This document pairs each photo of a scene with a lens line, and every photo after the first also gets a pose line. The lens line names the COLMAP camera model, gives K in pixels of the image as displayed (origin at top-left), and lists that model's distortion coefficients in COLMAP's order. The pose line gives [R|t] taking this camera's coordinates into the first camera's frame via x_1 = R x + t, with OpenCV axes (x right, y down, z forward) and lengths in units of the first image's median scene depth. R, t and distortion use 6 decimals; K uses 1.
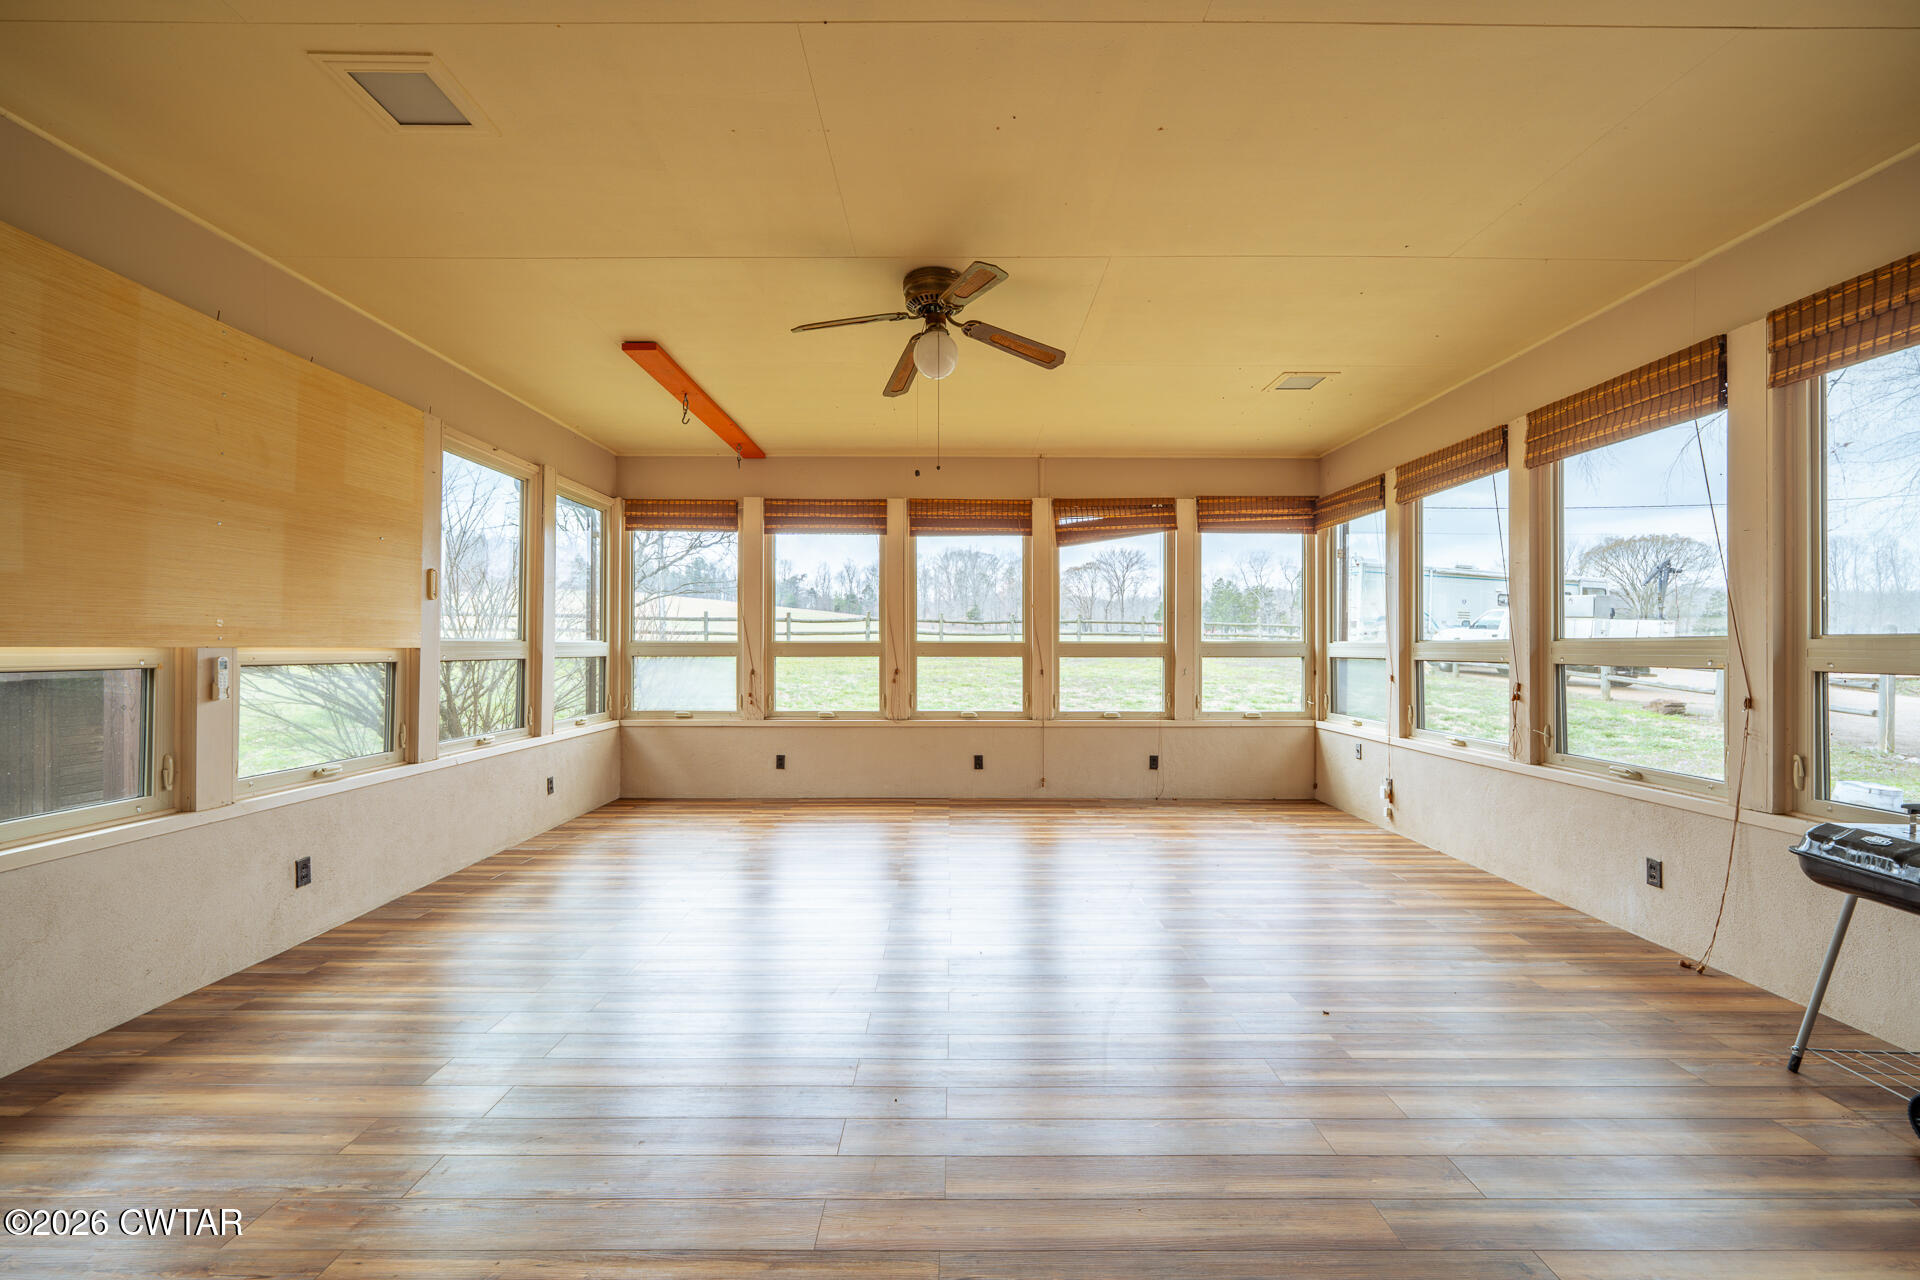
lens RADIAL K [[770.6, 0, 958.4], [0, 770.6, 642.1], [0, 0, 1]] dist [-0.000821, 0.000162]
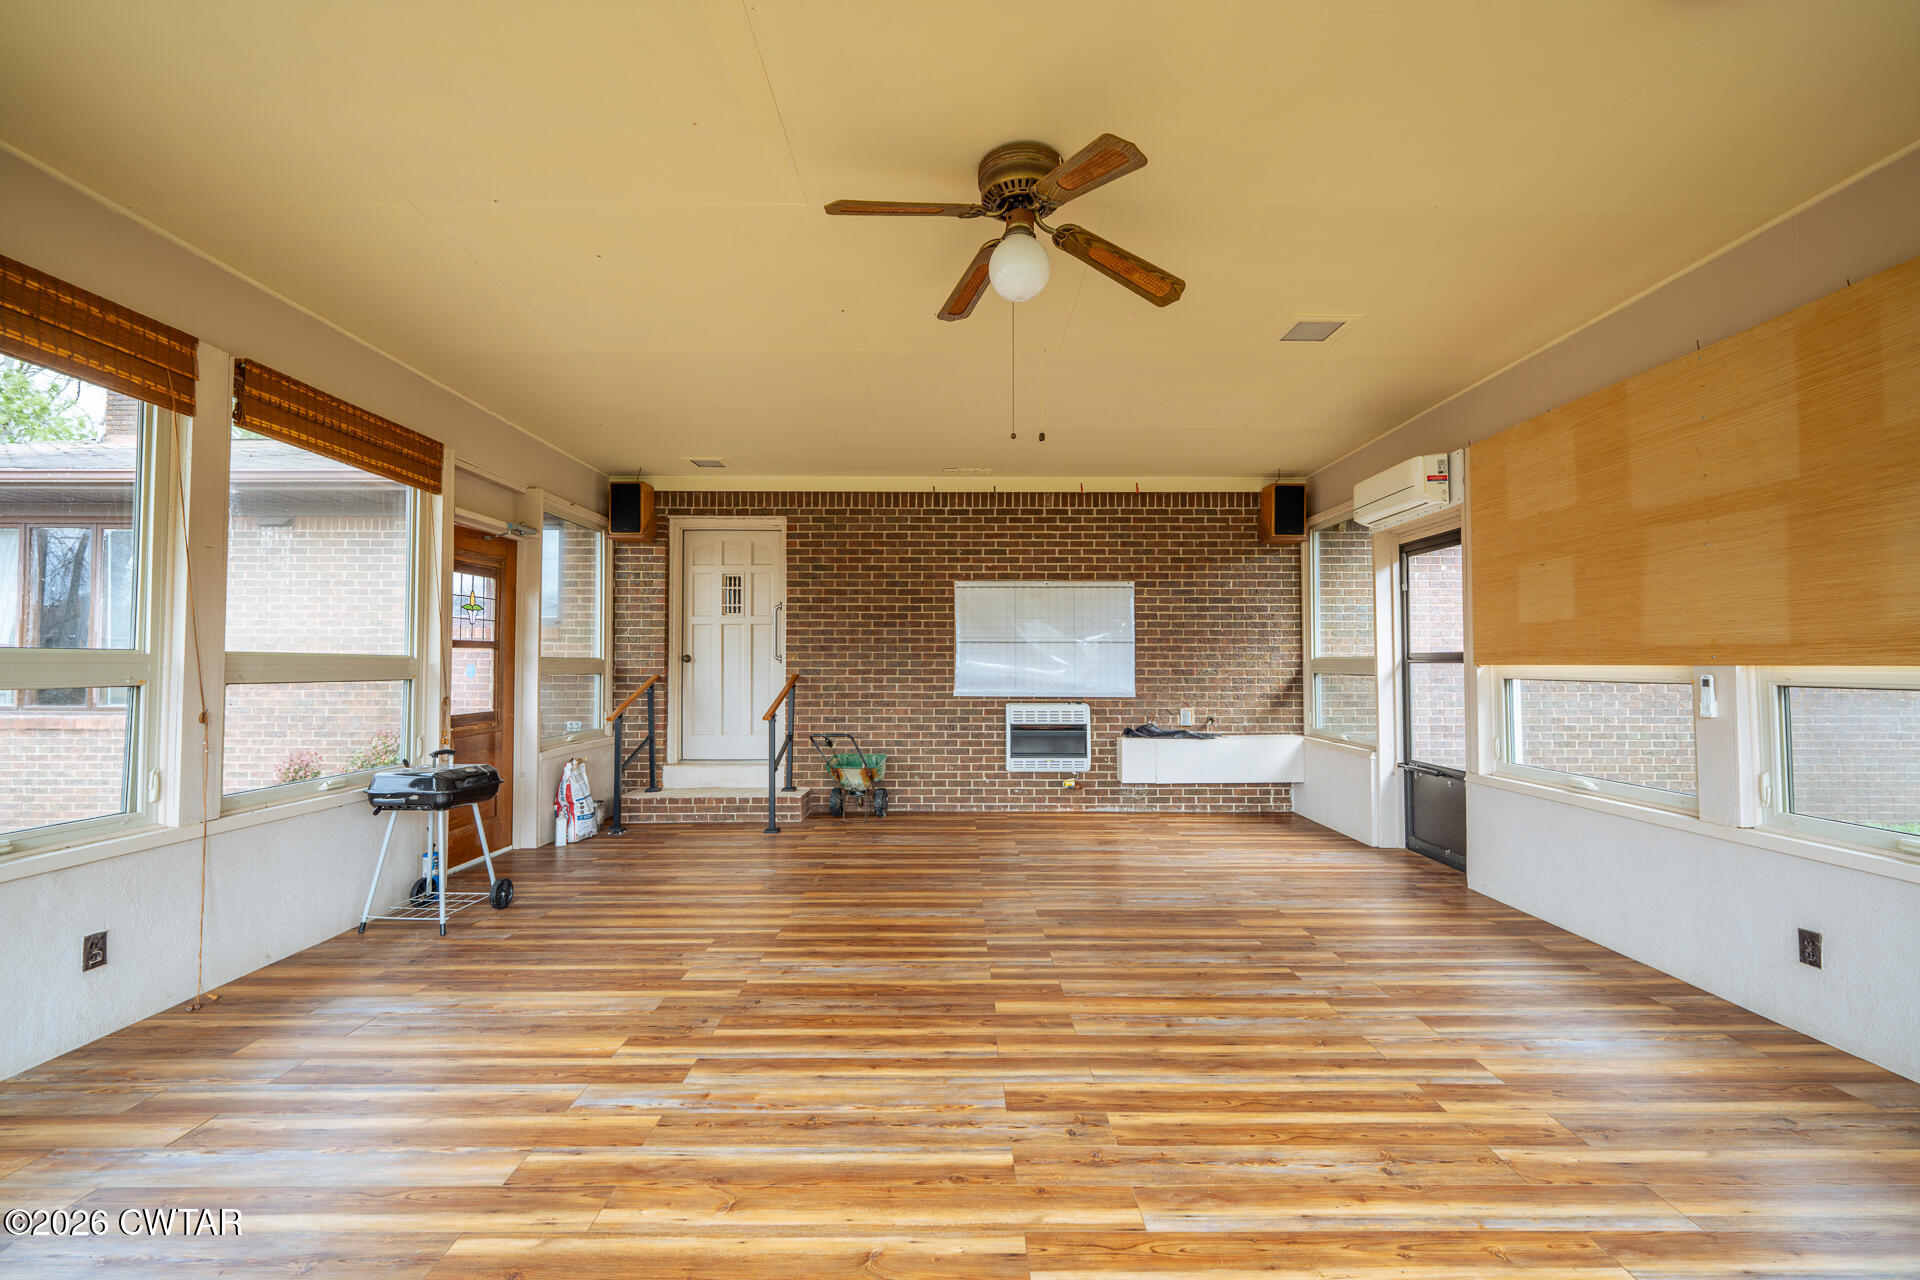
lens RADIAL K [[770.6, 0, 960.5], [0, 770.6, 642.5], [0, 0, 1]] dist [-0.000821, 0.000162]
pose [[-0.999996, -0.002435, -0.001217, 0.032080], [-0.002385, 0.999209, -0.039701, 0.018020], [0.001312, -0.039698, -0.999211, 1.953230]]
